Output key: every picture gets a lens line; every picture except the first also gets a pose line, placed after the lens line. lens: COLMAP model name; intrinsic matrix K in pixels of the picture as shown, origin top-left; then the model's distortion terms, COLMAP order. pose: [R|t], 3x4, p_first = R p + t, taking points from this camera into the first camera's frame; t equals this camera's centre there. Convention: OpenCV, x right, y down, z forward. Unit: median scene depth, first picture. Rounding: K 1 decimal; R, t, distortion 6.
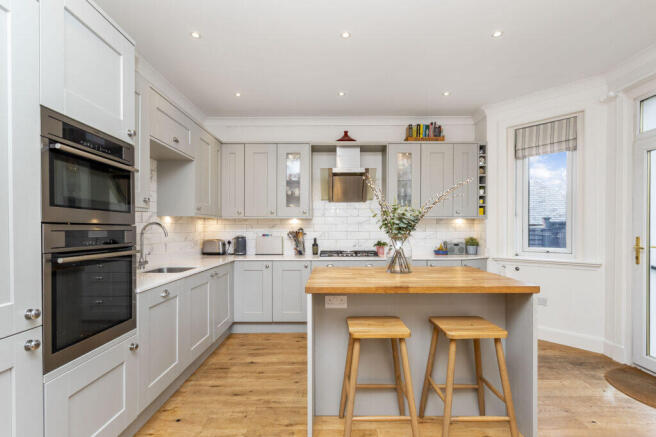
lens RADIAL K [[316.4, 0, 329.8], [0, 316.4, 230.3], [0, 0, 1]] dist [0.001177, -0.000055]
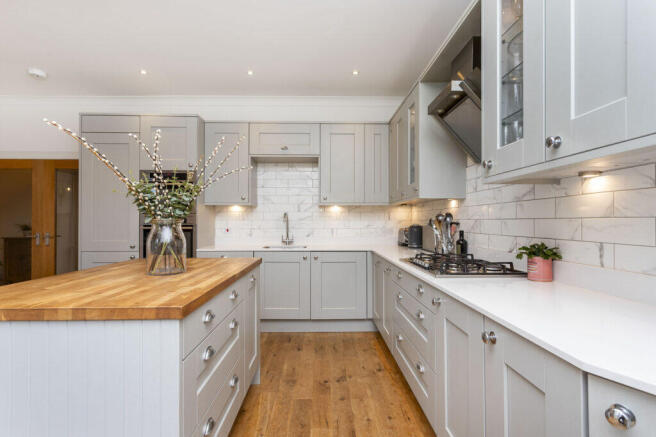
lens RADIAL K [[315.5, 0, 328.0], [0, 315.5, 218.5], [0, 0, 1]] dist [0.000854, 0.000429]
pose [[0.017419, -0.007088, -0.999823, 0.573585], [-0.005287, 0.999960, -0.007182, 0.008839], [0.999834, 0.005411, 0.017381, 0.819051]]
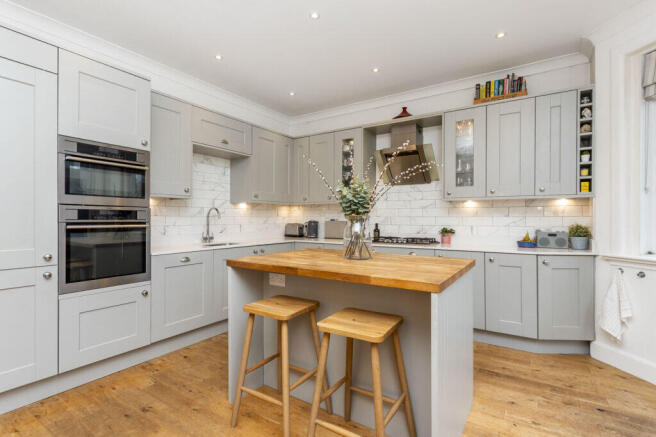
lens RADIAL K [[315.5, 0, 328.0], [0, 315.5, 218.5], [0, 0, 1]] dist [0.000854, 0.000429]
pose [[0.837749, 0.004585, -0.546036, 0.386024], [-0.007218, 0.999970, -0.002679, 0.014726], [0.546008, 0.006185, 0.837757, 0.119931]]
